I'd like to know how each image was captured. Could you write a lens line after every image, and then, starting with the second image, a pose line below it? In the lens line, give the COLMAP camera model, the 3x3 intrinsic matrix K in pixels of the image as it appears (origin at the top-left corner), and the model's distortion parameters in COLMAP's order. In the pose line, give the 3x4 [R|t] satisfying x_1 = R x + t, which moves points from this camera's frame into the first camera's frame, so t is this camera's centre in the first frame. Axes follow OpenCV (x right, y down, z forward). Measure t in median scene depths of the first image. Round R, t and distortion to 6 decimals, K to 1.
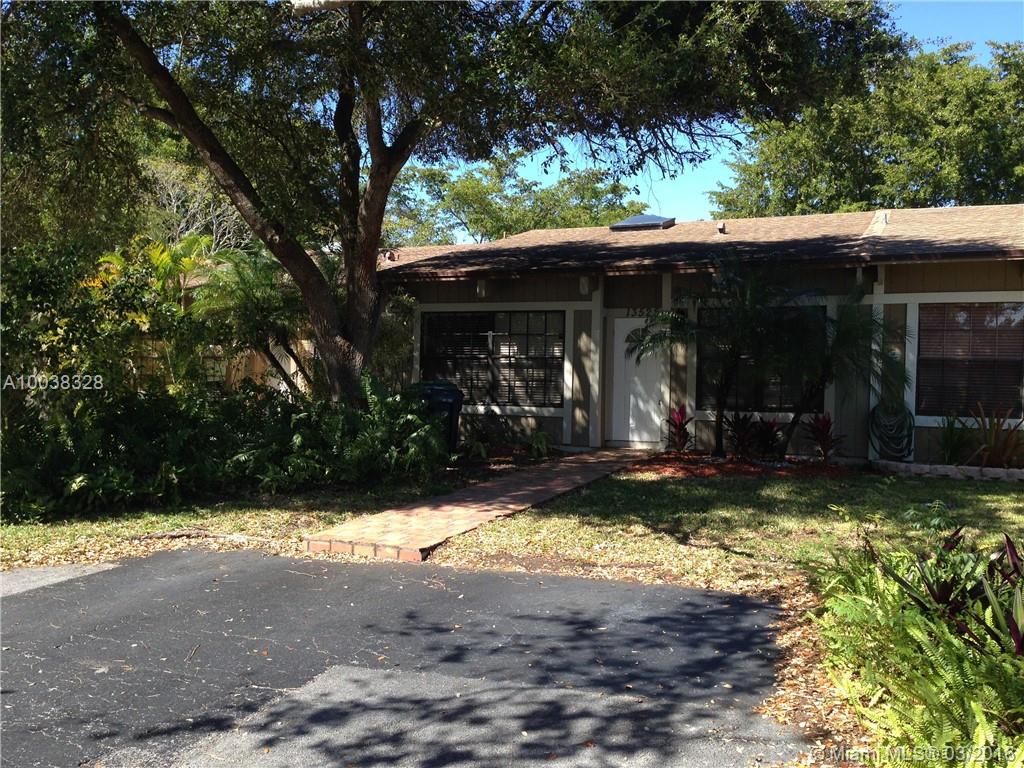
lens RADIAL K [[999.1, 0, 512.0], [0, 999.1, 384.0], [0, 0, 1]] dist [0.039283, -0.011881]
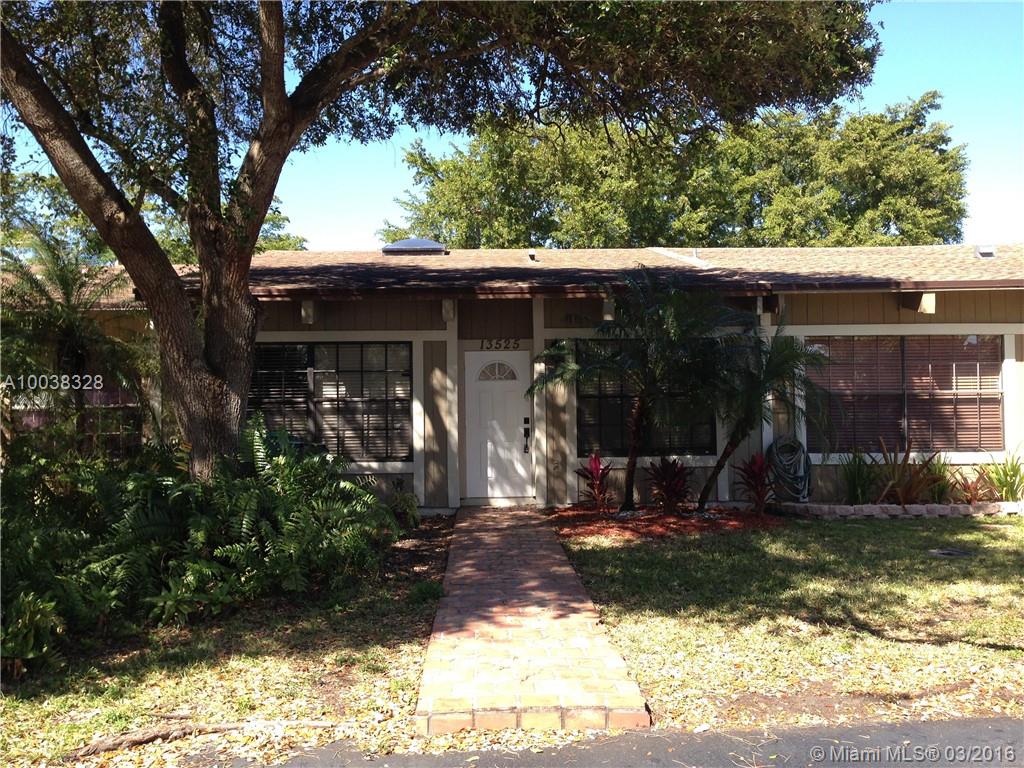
lens RADIAL K [[963.5, 0, 512.0], [0, 963.5, 384.0], [0, 0, 1]] dist [0.062375, -0.000229]
pose [[0.895536, -0.009329, 0.444891, -0.224126], [0.030351, 0.998733, -0.040152, -0.004908], [-0.443952, 0.049460, 0.894684, 0.263310]]
